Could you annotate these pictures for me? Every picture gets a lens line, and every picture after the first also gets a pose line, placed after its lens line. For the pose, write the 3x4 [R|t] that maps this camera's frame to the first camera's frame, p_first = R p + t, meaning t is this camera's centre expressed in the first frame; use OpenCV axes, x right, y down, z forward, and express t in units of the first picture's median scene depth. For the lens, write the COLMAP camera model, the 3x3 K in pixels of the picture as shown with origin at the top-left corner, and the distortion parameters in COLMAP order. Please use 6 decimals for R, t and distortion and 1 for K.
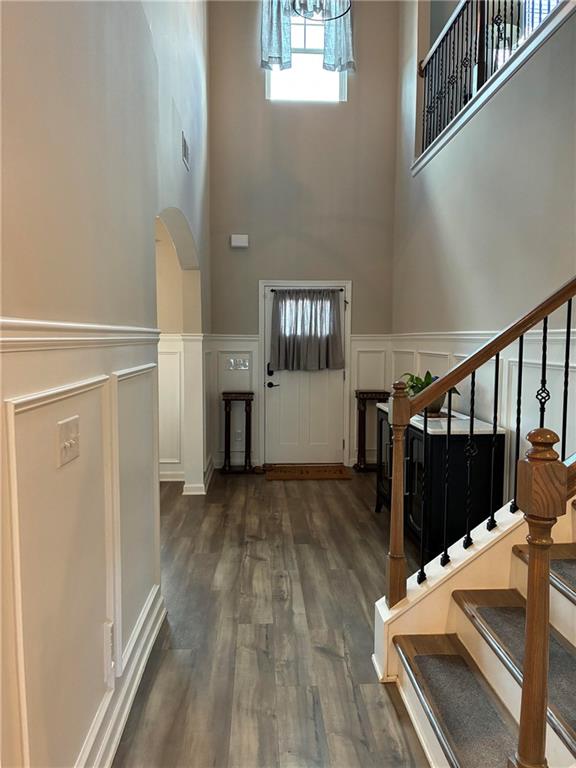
lens RADIAL K [[590.3, 0, 293.7], [0, 590.3, 384.1], [0, 0, 1]] dist [0.052476, -0.063154]
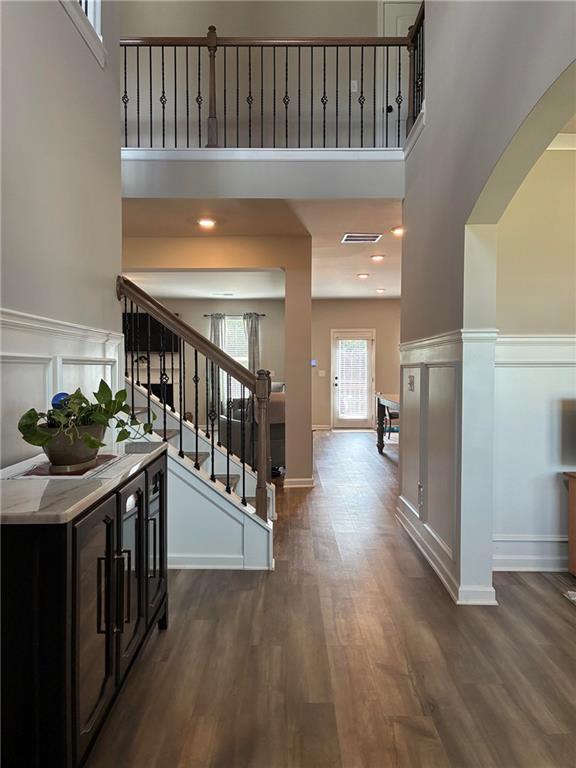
lens RADIAL K [[590.3, 0, 293.7], [0, 590.3, 384.1], [0, 0, 1]] dist [0.052476, -0.063154]
pose [[-0.998673, -0.003733, 0.051357, 0.010517], [0.001884, 0.994051, 0.108902, -0.081361], [-0.051458, 0.108854, -0.992725, 1.567754]]
